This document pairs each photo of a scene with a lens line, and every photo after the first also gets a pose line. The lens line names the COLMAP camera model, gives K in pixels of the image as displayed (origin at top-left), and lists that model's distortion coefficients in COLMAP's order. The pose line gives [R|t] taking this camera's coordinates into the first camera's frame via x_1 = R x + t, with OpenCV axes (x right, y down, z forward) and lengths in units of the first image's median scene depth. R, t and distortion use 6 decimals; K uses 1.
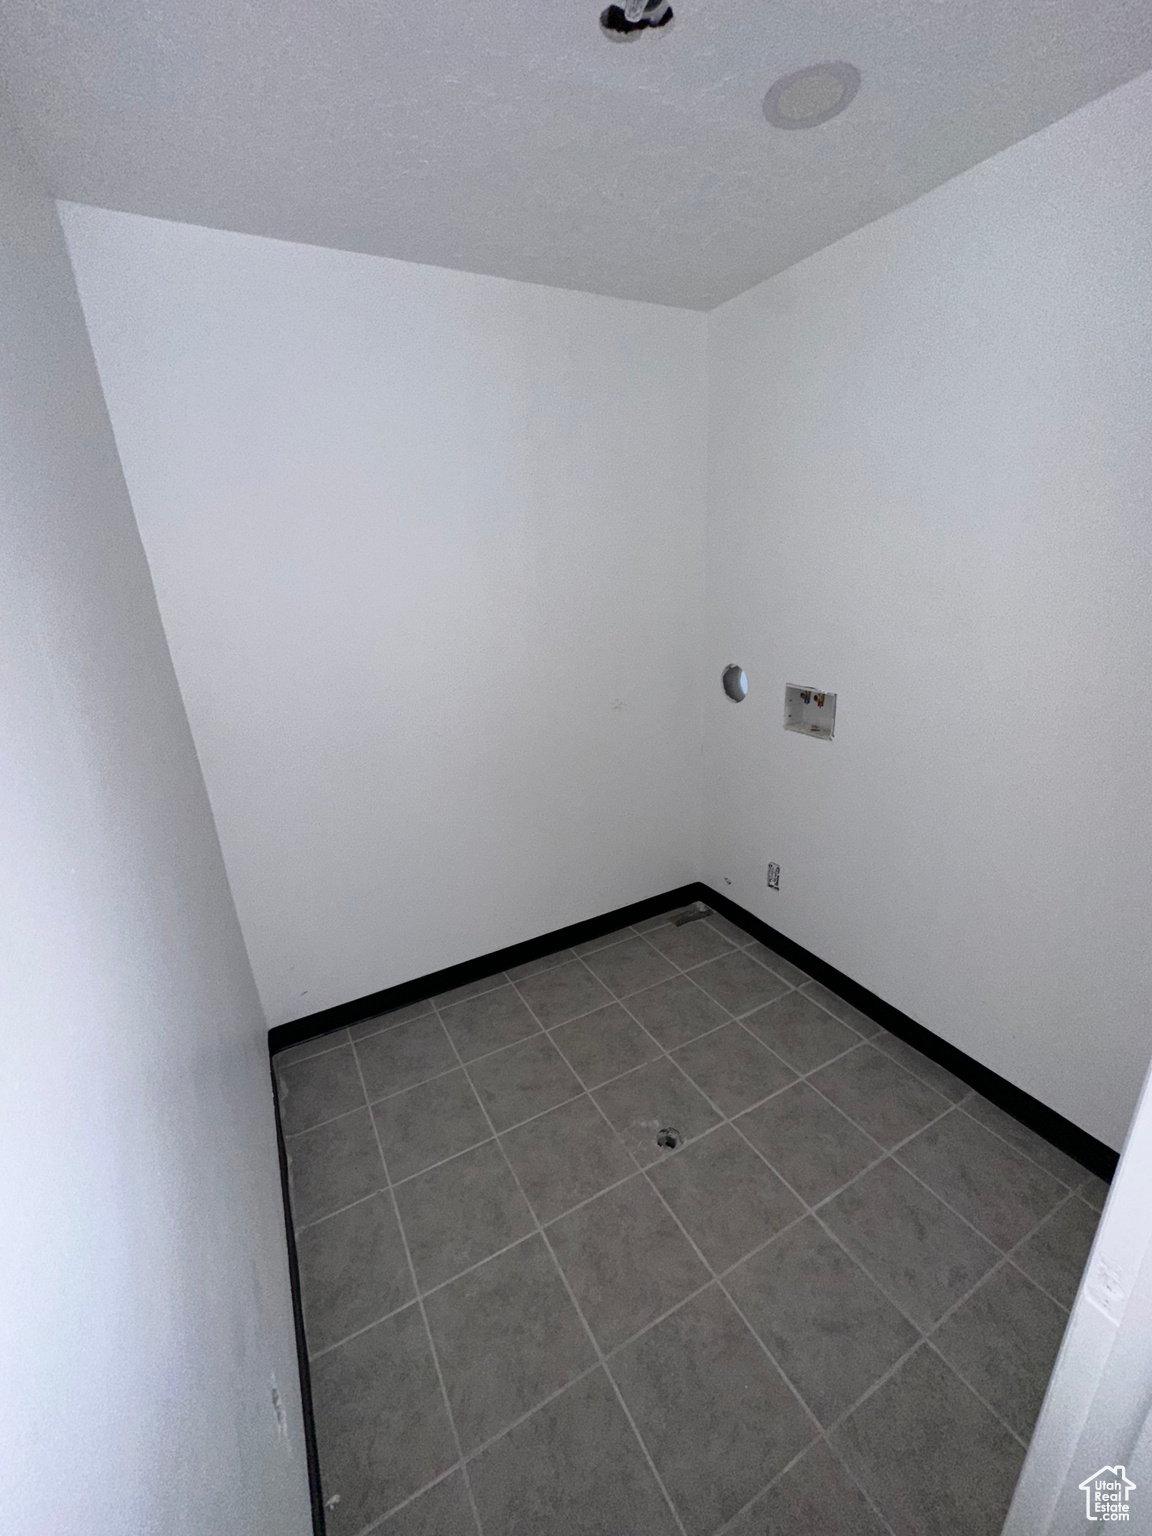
lens RADIAL K [[613.1, 0, 576.0], [0, 613.1, 768.0], [0, 0, 1]] dist [-0.000615, 0.000602]
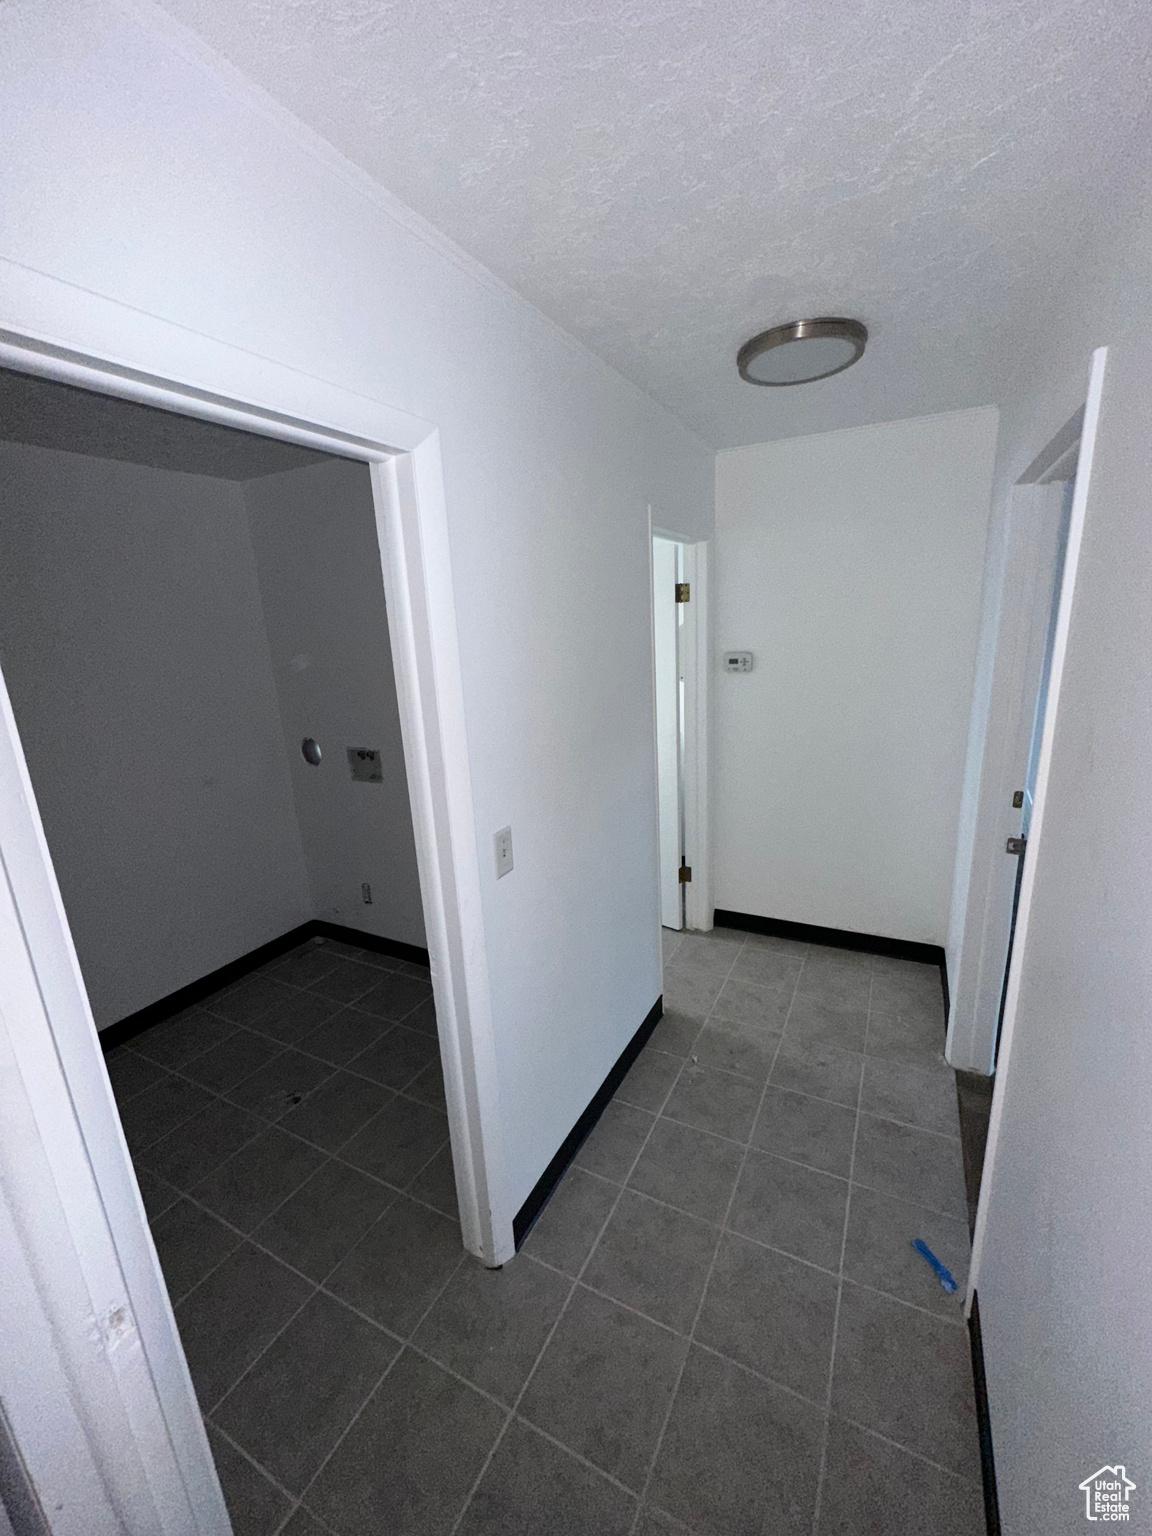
lens RADIAL K [[613.1, 0, 576.0], [0, 613.1, 768.0], [0, 0, 1]] dist [-0.000615, 0.000602]
pose [[0.833420, -0.125724, 0.538150, 0.028683], [0.187967, 0.980210, -0.062099, 0.086750], [-0.519693, 0.152909, 0.840558, -0.397068]]
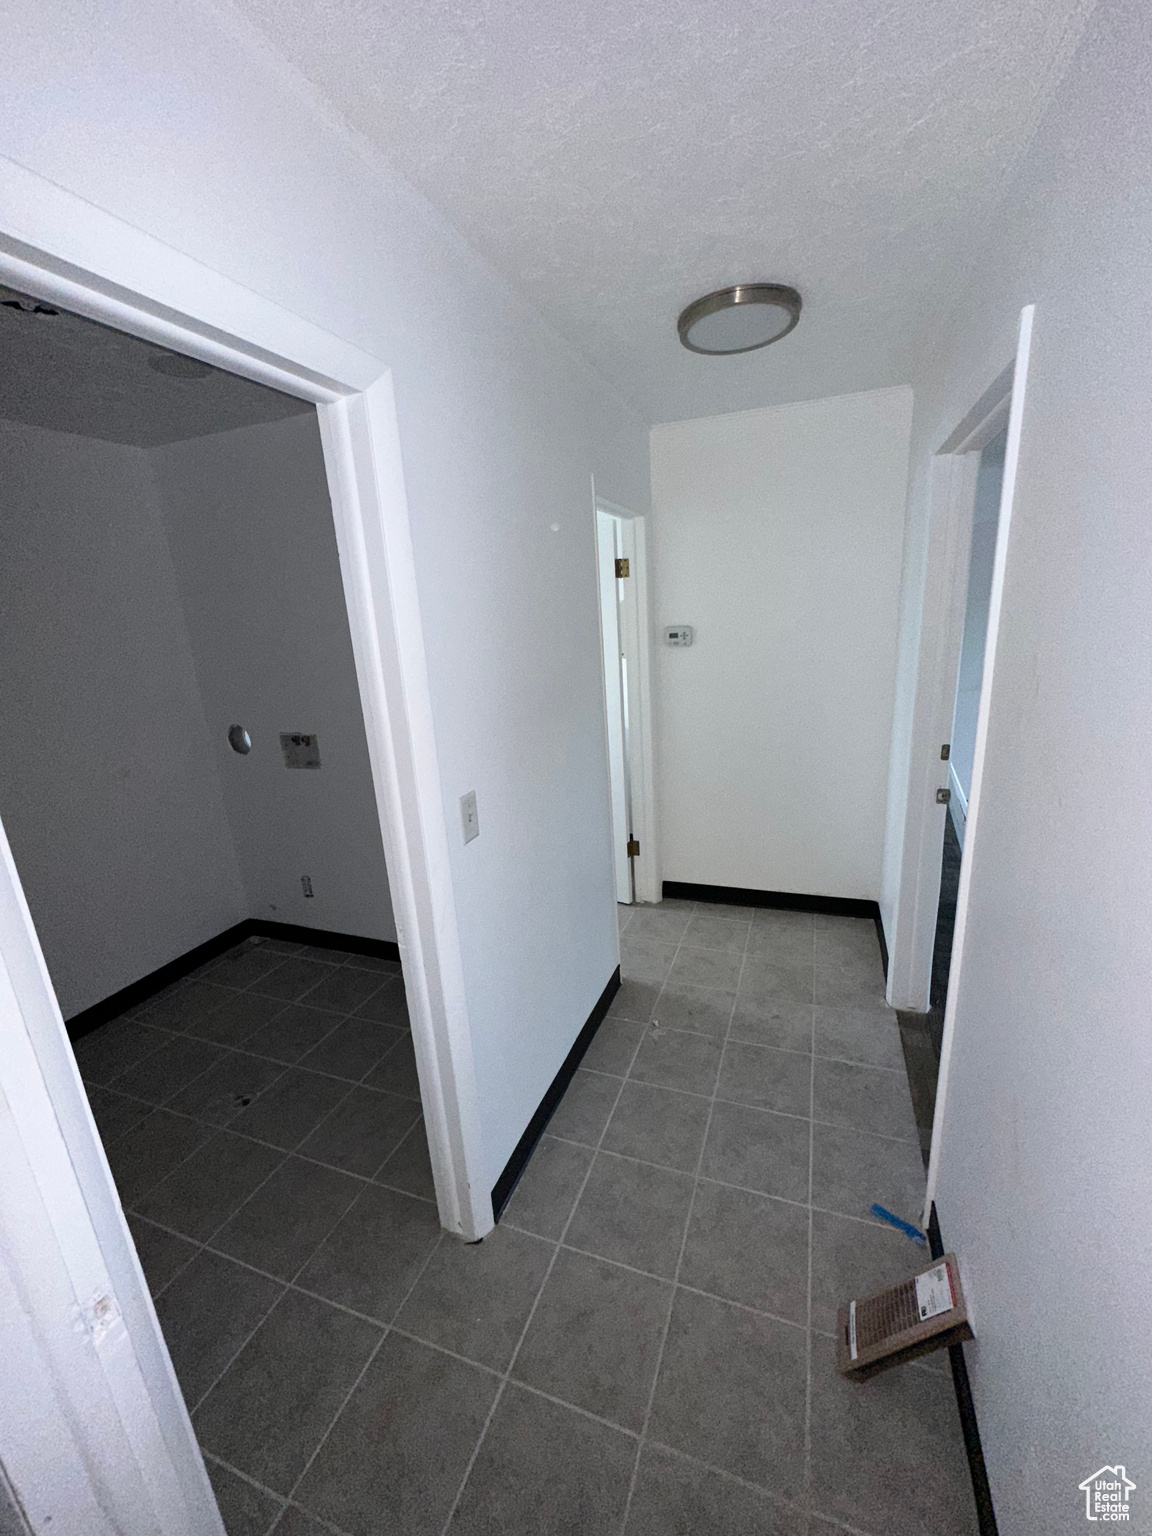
lens RADIAL K [[613.1, 0, 576.0], [0, 613.1, 768.0], [0, 0, 1]] dist [-0.000615, 0.000602]
pose [[0.760919, -0.162910, 0.628062, -0.003940], [0.231939, 0.972304, -0.028800, 0.114506], [-0.605975, 0.167587, 0.777630, -0.365702]]
